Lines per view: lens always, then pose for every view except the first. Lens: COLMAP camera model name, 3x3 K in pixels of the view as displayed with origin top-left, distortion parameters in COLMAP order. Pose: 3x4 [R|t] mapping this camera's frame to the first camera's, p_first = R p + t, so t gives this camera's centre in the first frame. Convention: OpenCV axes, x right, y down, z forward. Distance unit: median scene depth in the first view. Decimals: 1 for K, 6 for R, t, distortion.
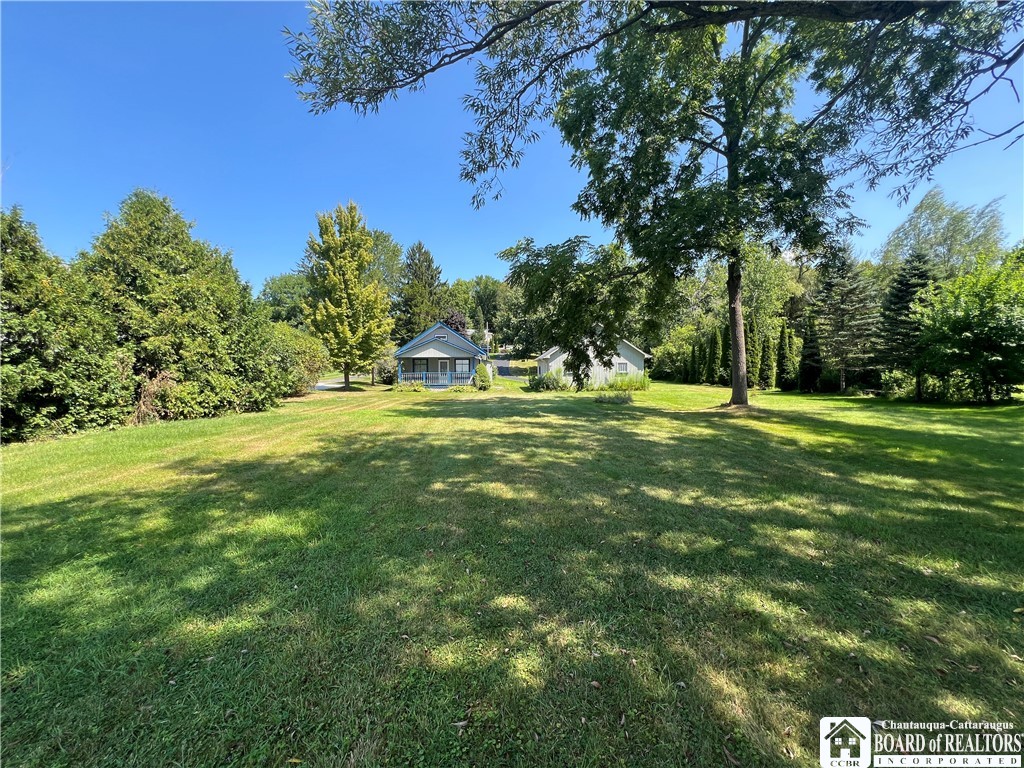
lens RADIAL K [[405.0, 0, 512.0], [0, 405.0, 384.0], [0, 0, 1]] dist [0.000244, 0.000018]
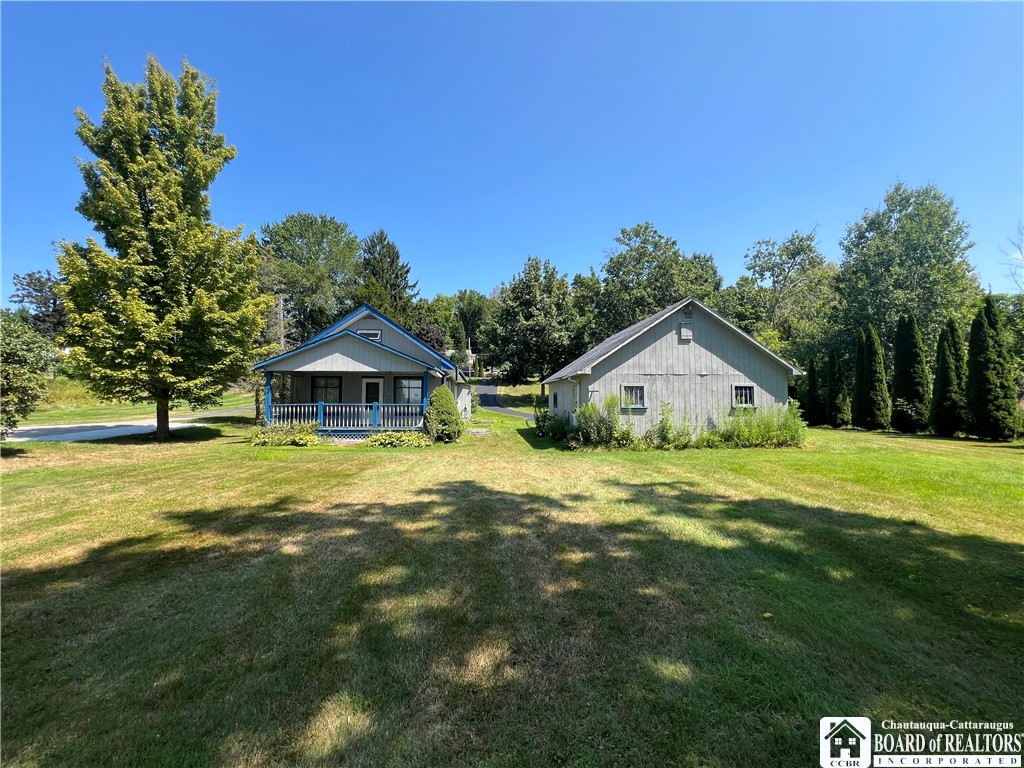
lens RADIAL K [[410.5, 0, 512.0], [0, 410.5, 384.0], [0, 0, 1]] dist [-0.002222, -0.000099]
pose [[0.999397, 0.008557, 0.033647, -0.004285], [-0.006214, 0.997589, -0.069126, -0.008782], [-0.034157, 0.068875, 0.997040, 0.234811]]
